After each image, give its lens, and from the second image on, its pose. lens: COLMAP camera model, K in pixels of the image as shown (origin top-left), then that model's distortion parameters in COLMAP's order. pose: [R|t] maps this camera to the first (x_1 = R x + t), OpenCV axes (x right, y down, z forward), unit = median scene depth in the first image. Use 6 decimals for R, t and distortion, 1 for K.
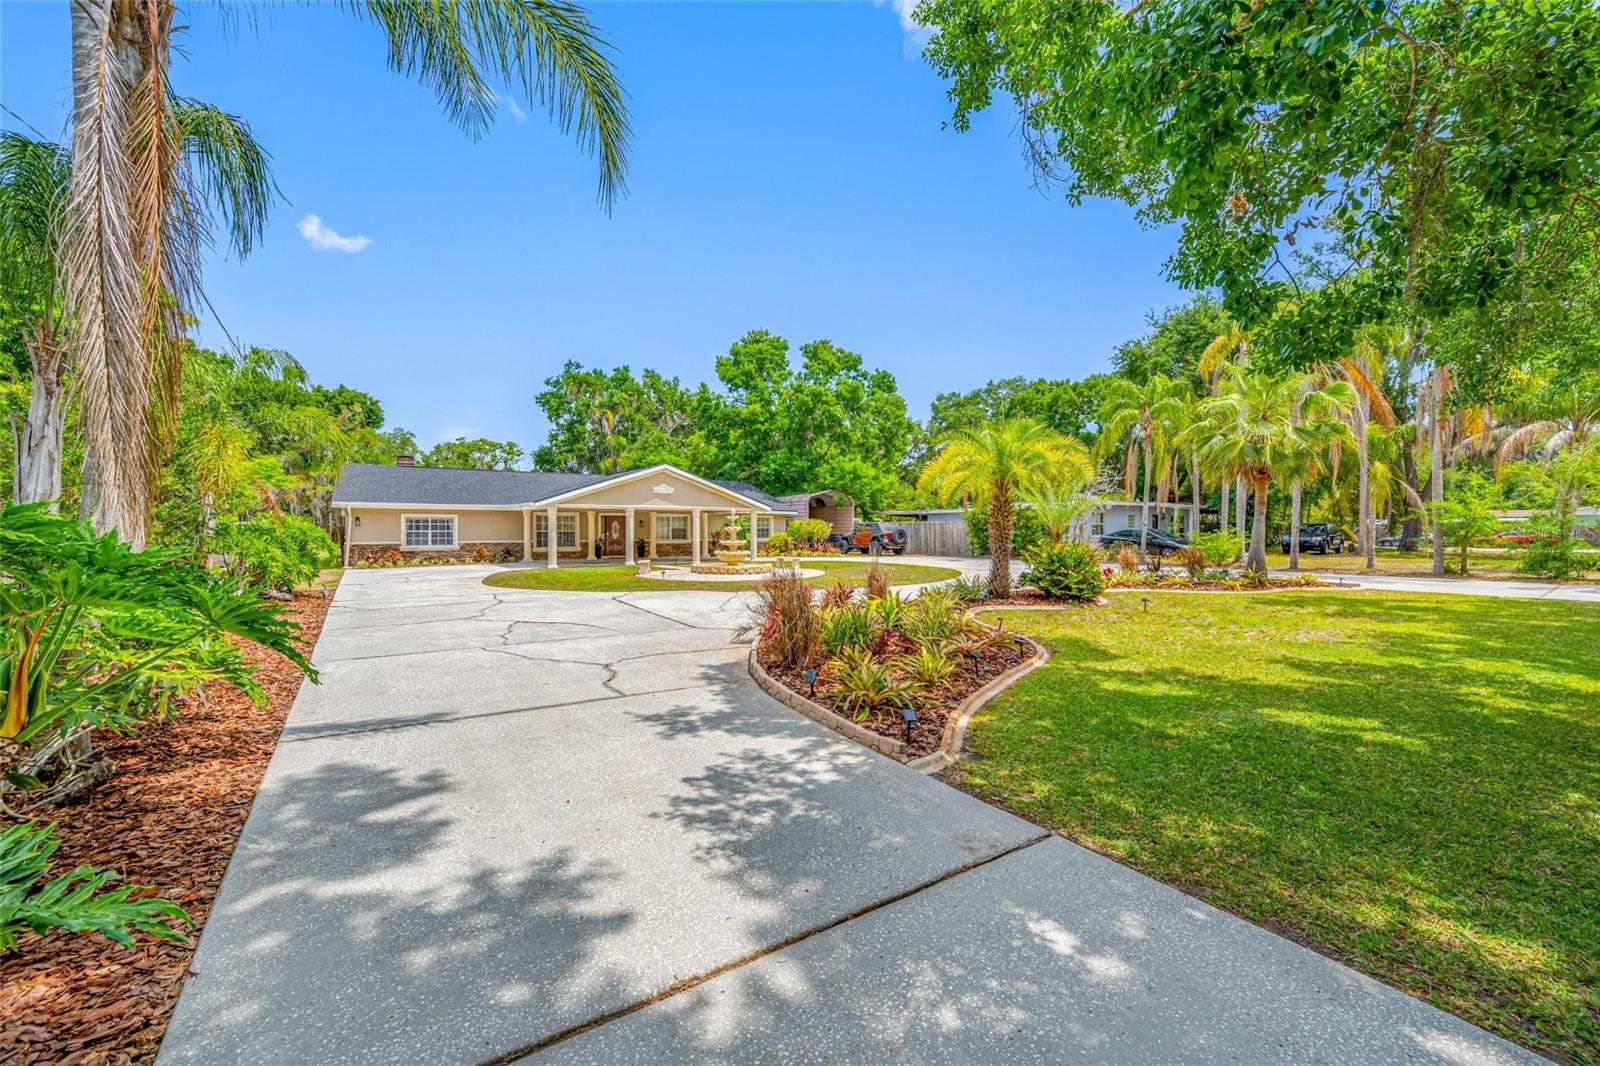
lens RADIAL K [[630.1, 0, 810.8], [0, 630.1, 532.2], [0, 0, 1]] dist [-0.000383, -0.000499]
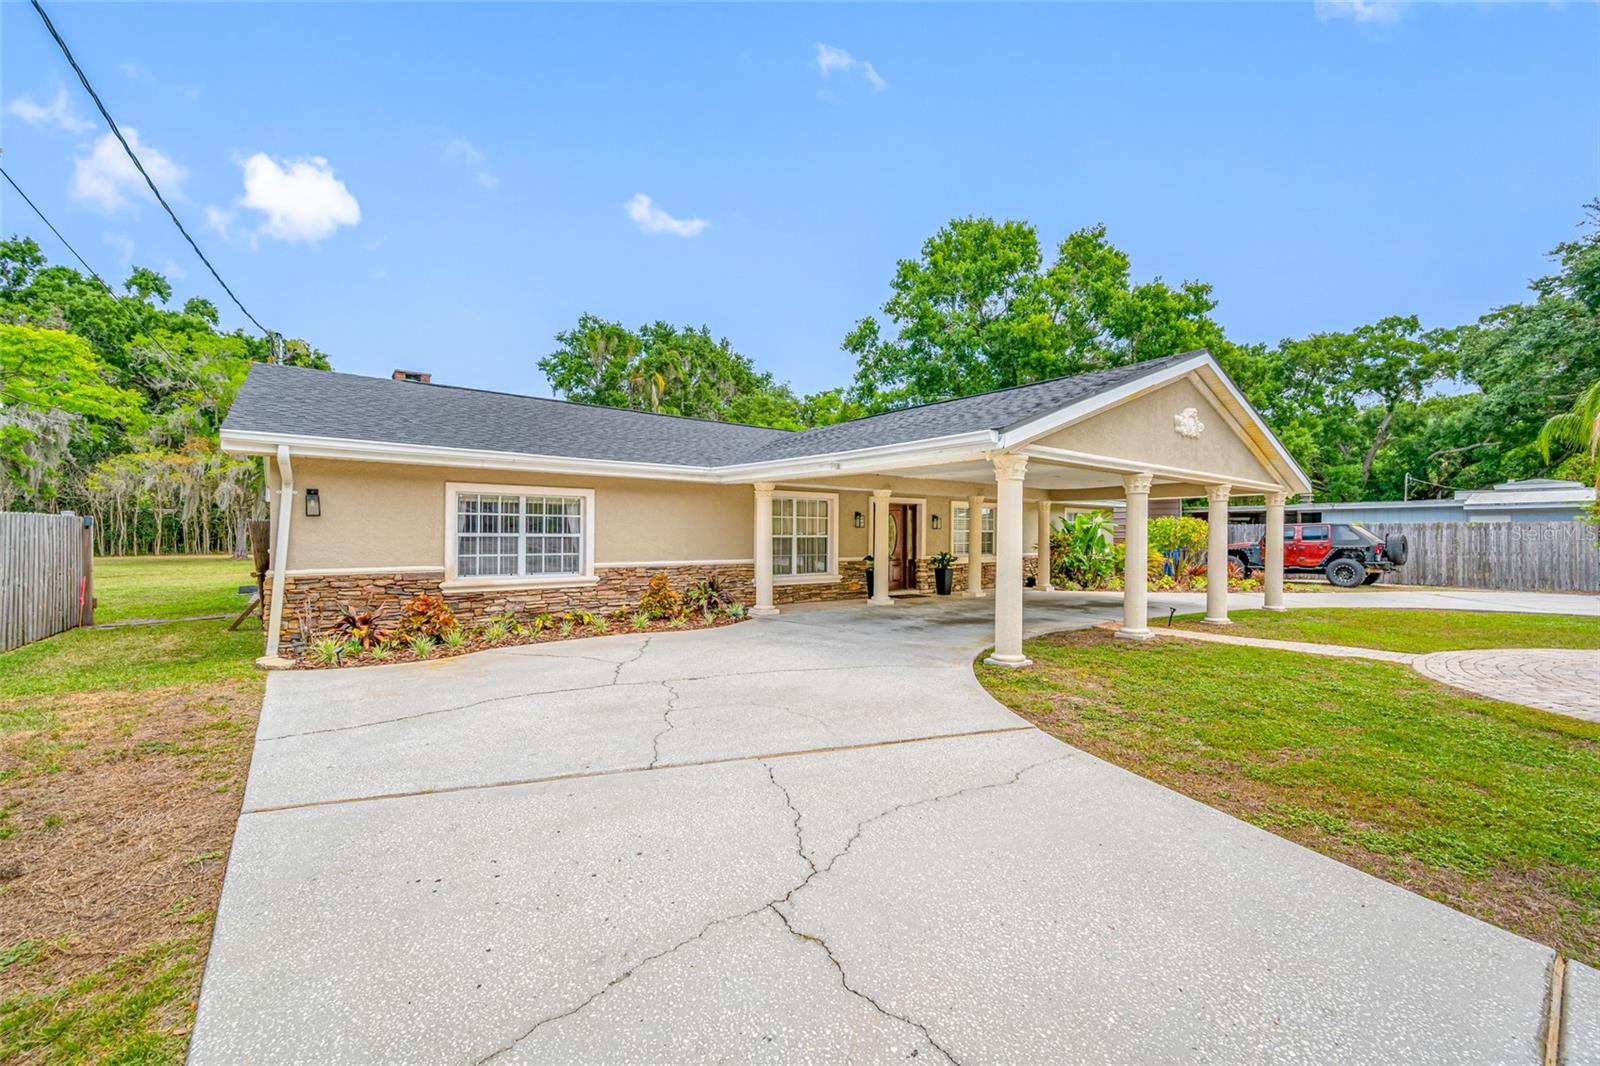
lens RADIAL K [[630.1, 0, 804.9], [0, 630.1, 533.9], [0, 0, 1]] dist [-0.000383, -0.000499]
pose [[0.998073, 0.006933, 0.061656, -0.335747], [-0.006445, 0.999946, -0.008104, -0.000180], [-0.061709, 0.007691, 0.998065, 0.457205]]
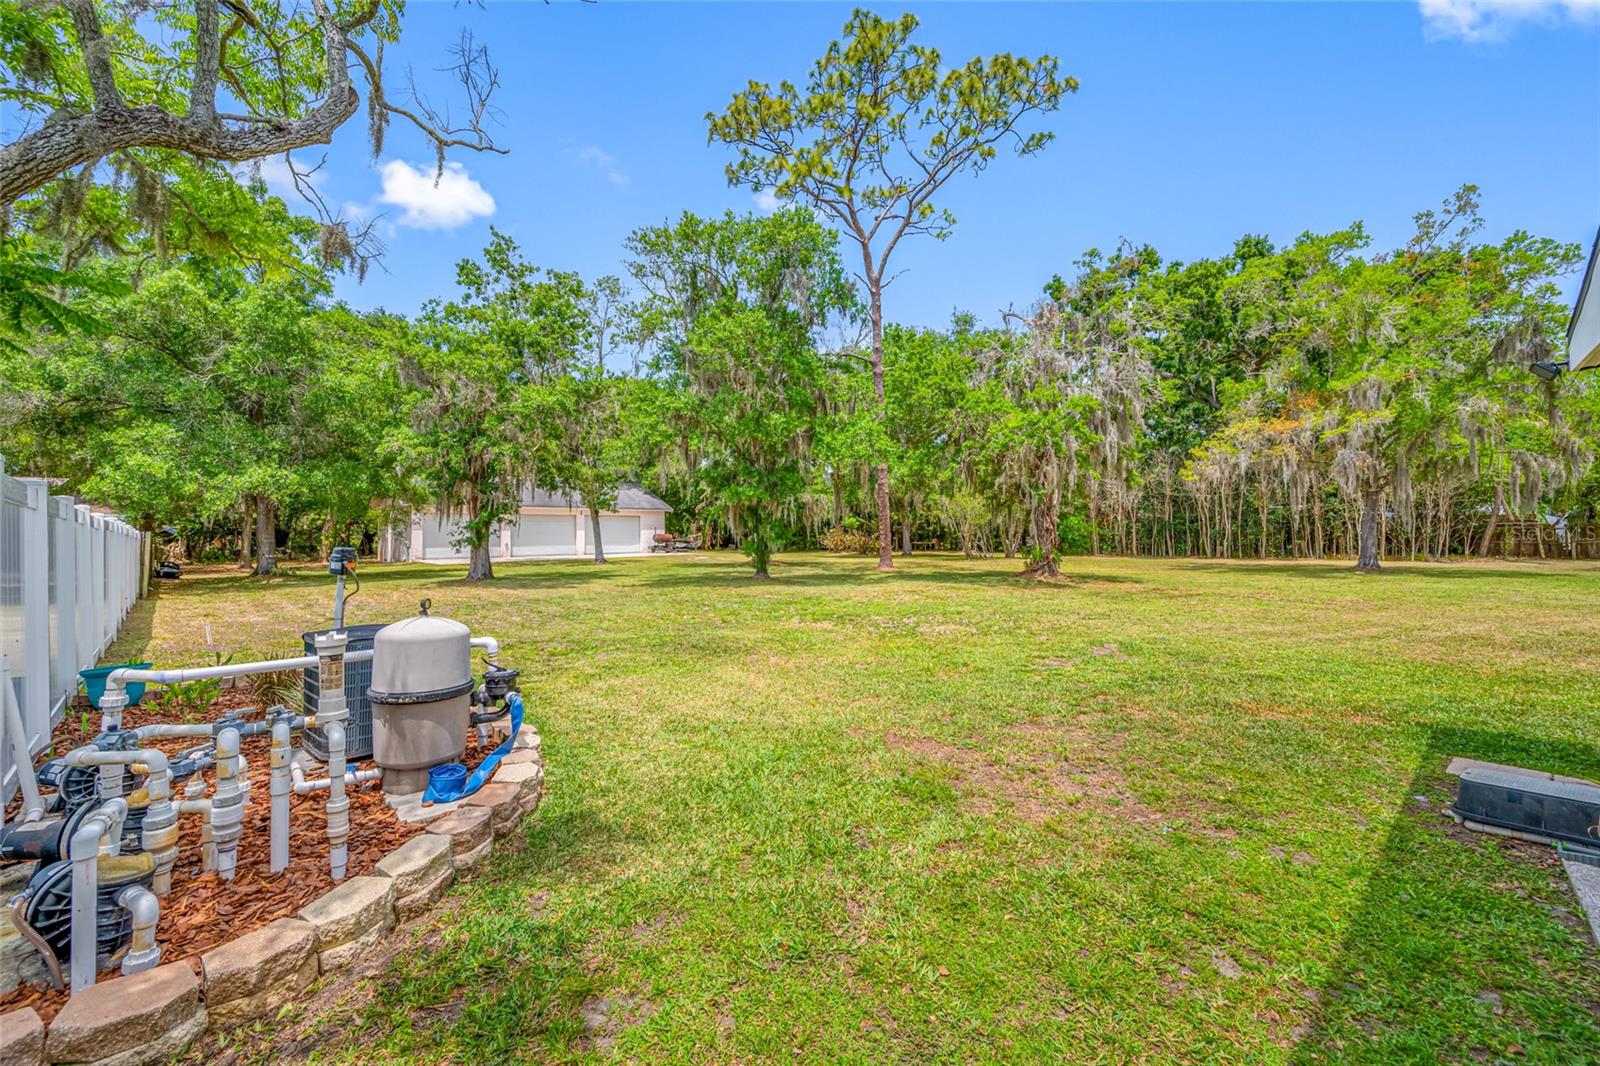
lens RADIAL K [[630.1, 0, 795.3], [0, 630.1, 527.6], [0, 0, 1]] dist [-0.000383, -0.000499]
pose [[0.178891, -0.009842, -0.983820, -0.612733], [0.001370, 0.999951, -0.009754, -0.001329], [0.983868, 0.000397, 0.178896, 0.785174]]
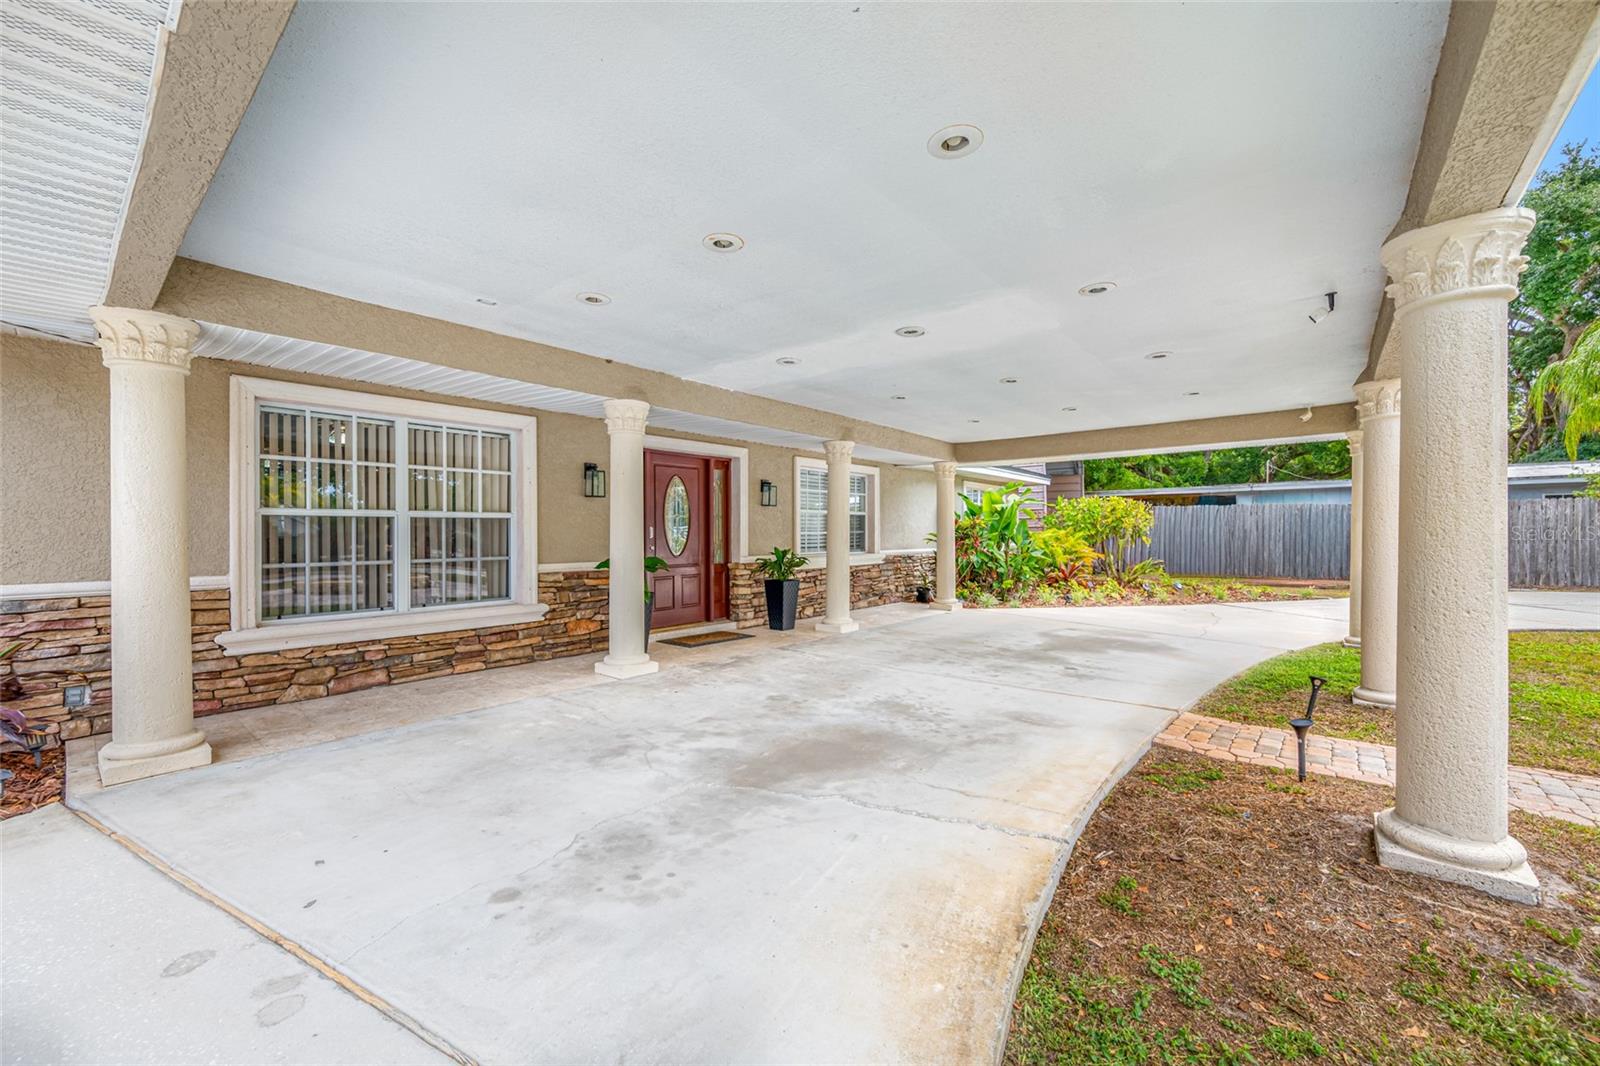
lens RADIAL K [[630.1, 0, 792.9], [0, 630.1, 534.3], [0, 0, 1]] dist [-0.000383, -0.000499]
pose [[0.966186, -0.003043, 0.257827, -0.274718], [0.004595, 0.999975, -0.005418, 0.003882], [-0.257804, 0.006420, 0.966176, 0.642798]]
